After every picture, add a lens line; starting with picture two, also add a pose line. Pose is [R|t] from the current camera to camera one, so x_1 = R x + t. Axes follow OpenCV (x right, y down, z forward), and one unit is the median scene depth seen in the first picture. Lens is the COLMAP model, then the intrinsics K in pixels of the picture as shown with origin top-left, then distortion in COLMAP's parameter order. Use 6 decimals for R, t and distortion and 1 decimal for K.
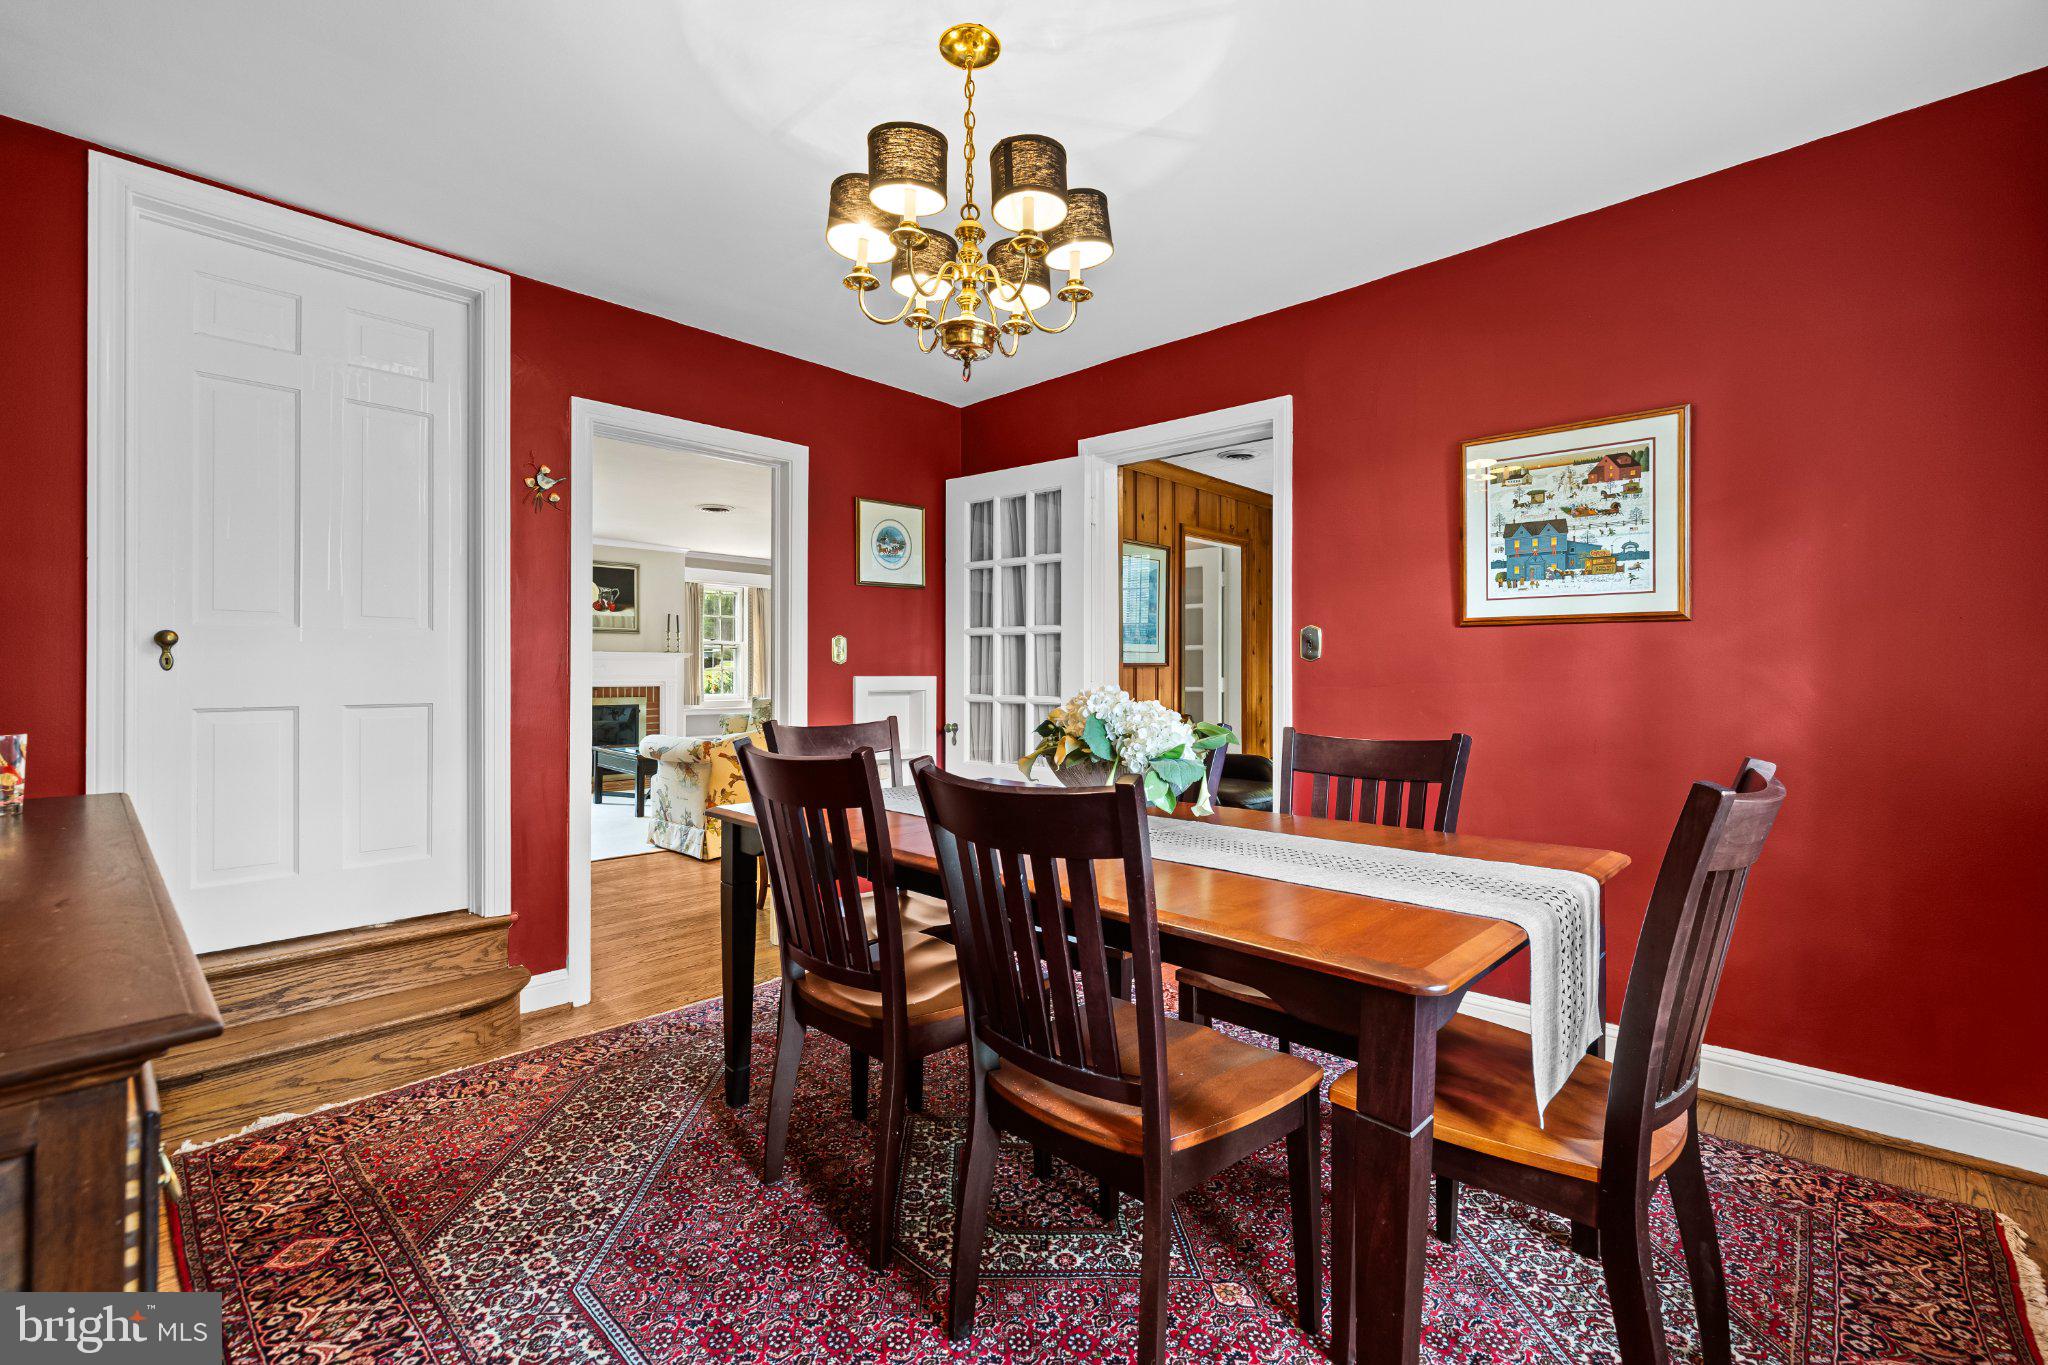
lens RADIAL K [[862.0, 0, 1030.4], [0, 862.0, 688.2], [0, 0, 1]] dist [-0.001094, -0.000692]
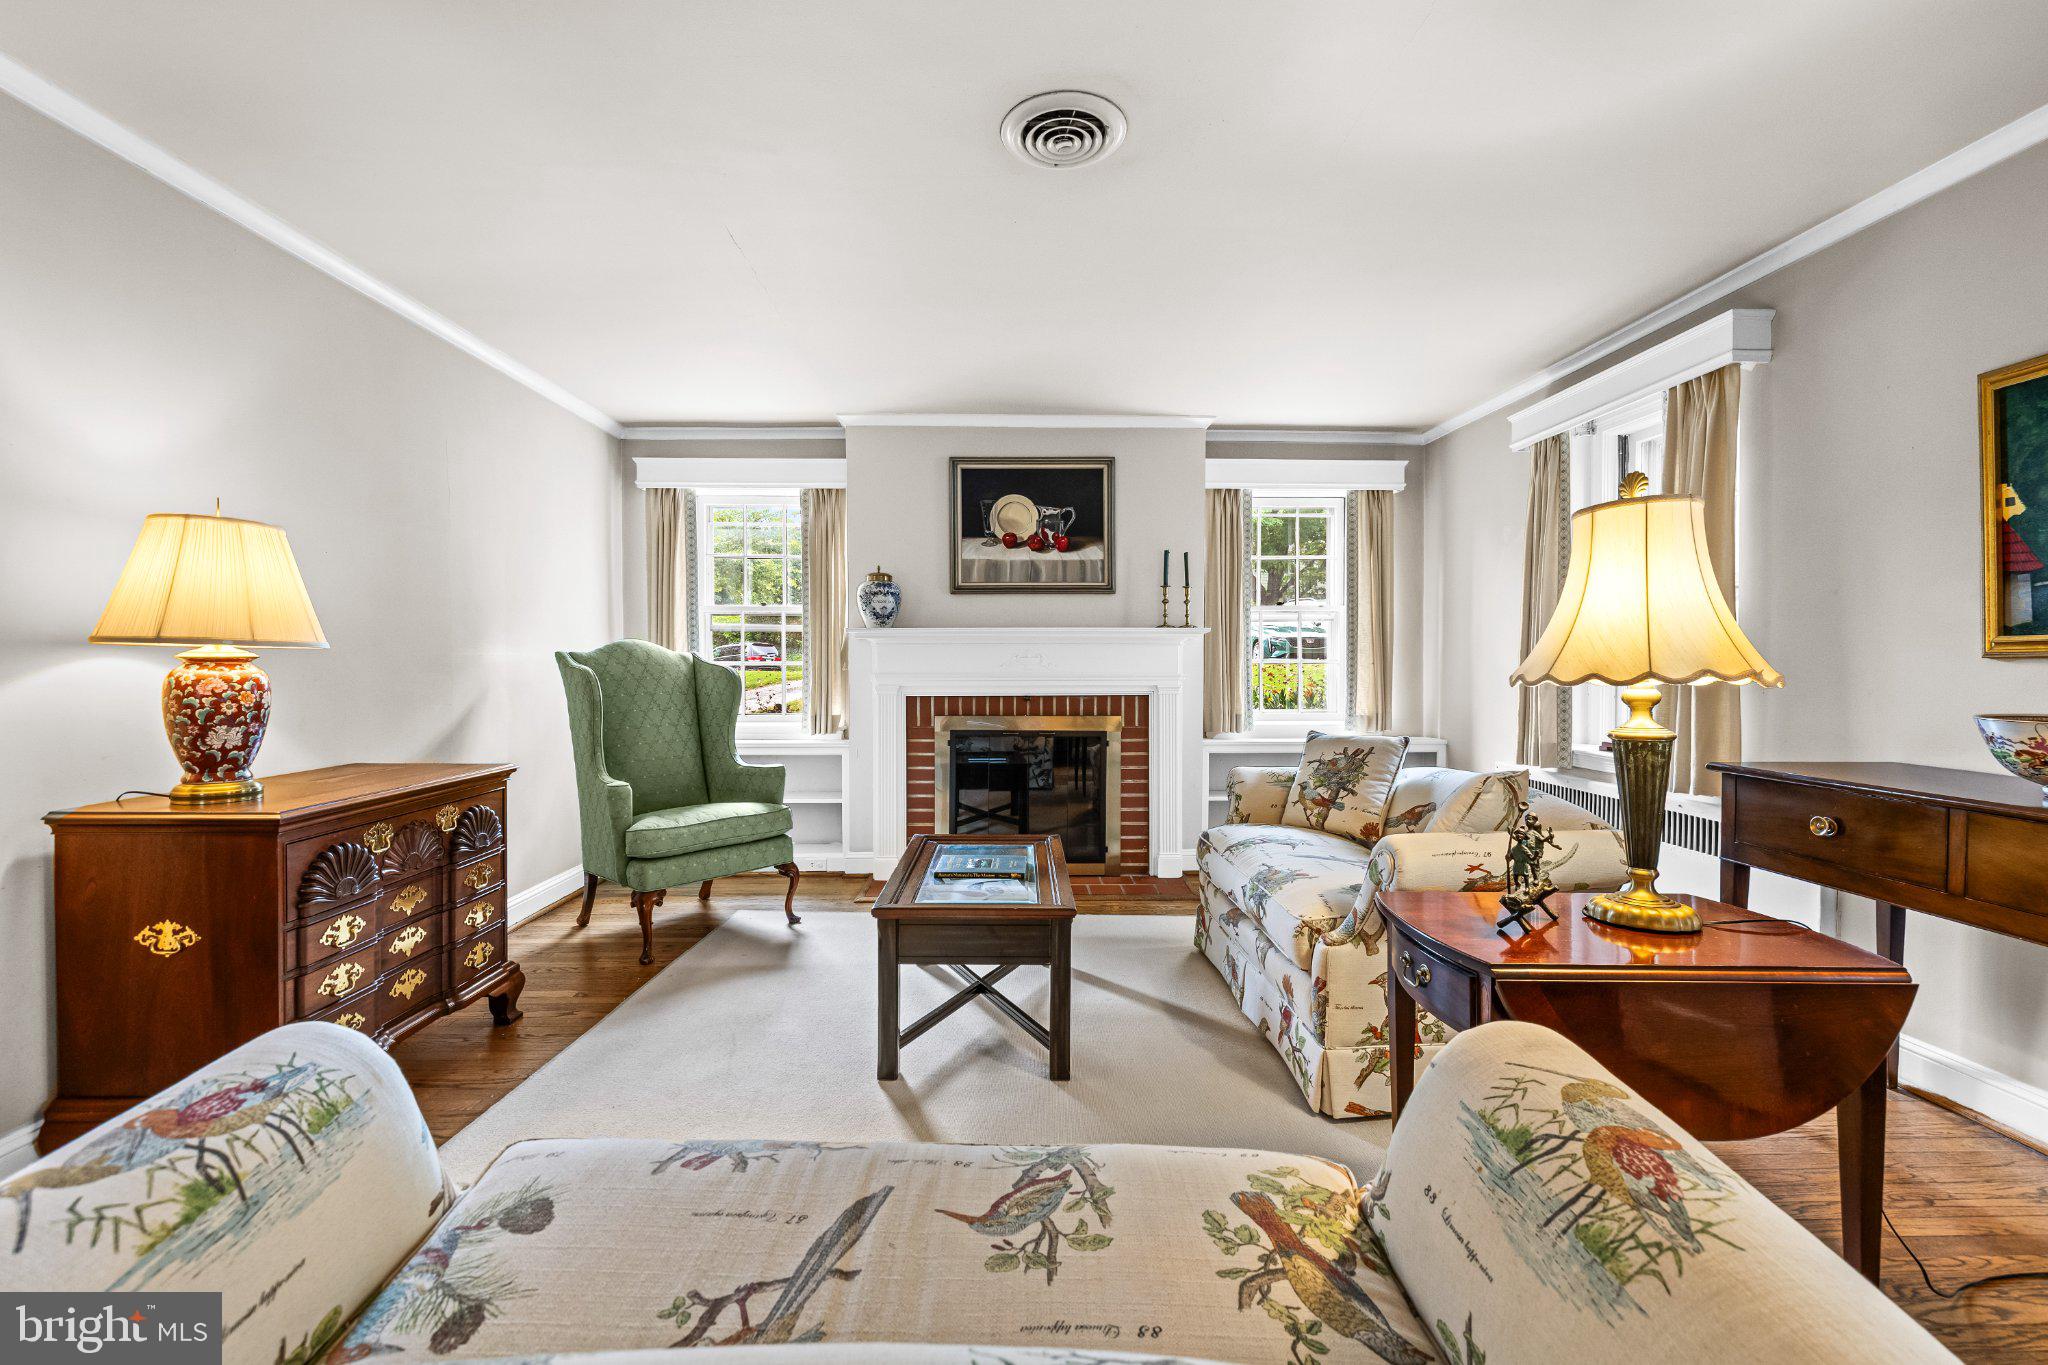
lens RADIAL K [[862.0, 0, 1023.7], [0, 862.0, 680.1], [0, 0, 1]] dist [-0.001094, -0.000692]
pose [[0.684142, 0.006322, -0.729321, -0.126607], [-0.018881, 0.999781, -0.009045, -0.005595], [0.729104, 0.019959, 0.684112, 0.678176]]
